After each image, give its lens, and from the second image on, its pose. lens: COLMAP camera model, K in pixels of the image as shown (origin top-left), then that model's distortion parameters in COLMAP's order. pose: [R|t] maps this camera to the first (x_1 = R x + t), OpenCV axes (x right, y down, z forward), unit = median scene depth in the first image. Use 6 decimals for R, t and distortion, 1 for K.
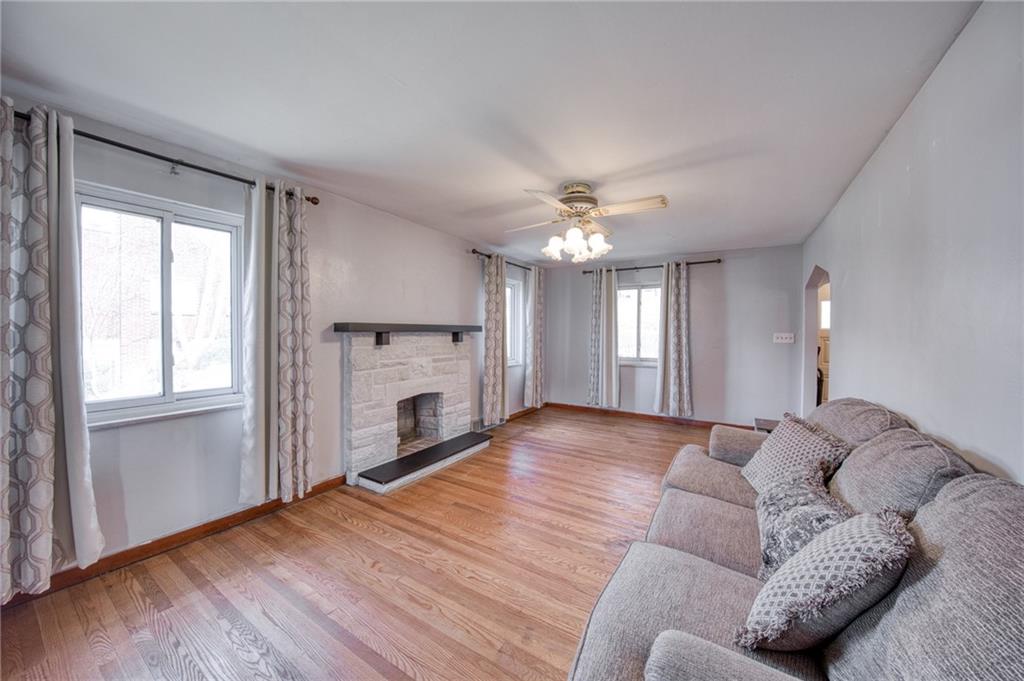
lens RADIAL K [[373.1, 0, 503.6], [0, 373.1, 336.8], [0, 0, 1]] dist [-0.009141, -0.007074]
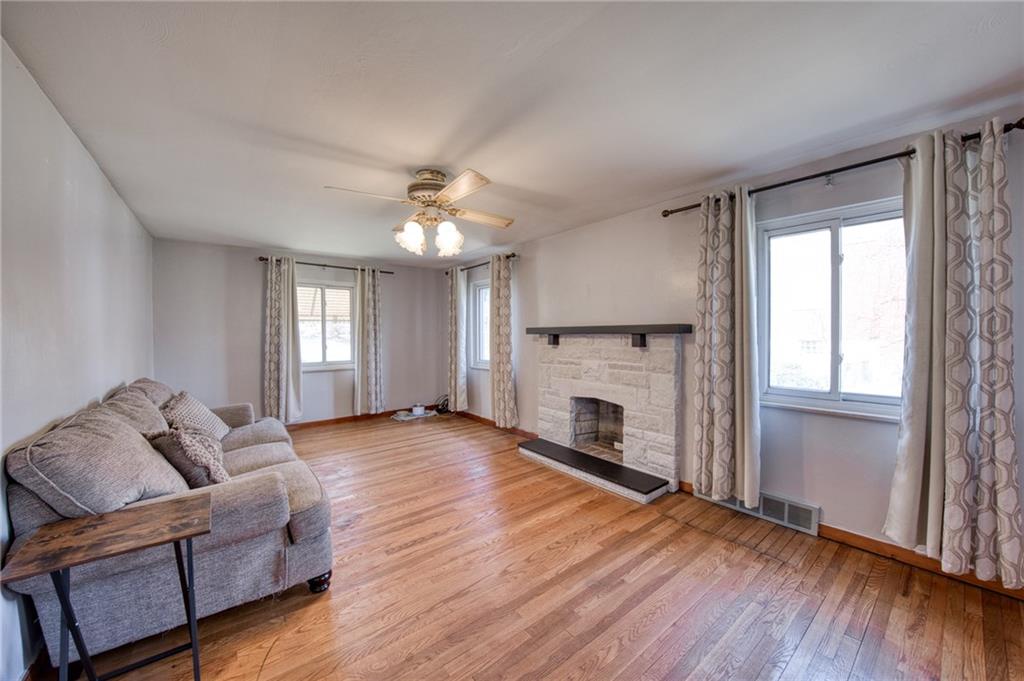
lens RADIAL K [[360.7, 0, 535.0], [0, 360.7, 339.0], [0, 0, 1]] dist [-0.021159, 0.000444]
pose [[-0.312840, 0.011739, -0.949733, 0.573942], [-0.008355, 0.999851, 0.015110, -0.010100], [0.949769, 0.012662, -0.312696, 0.920945]]
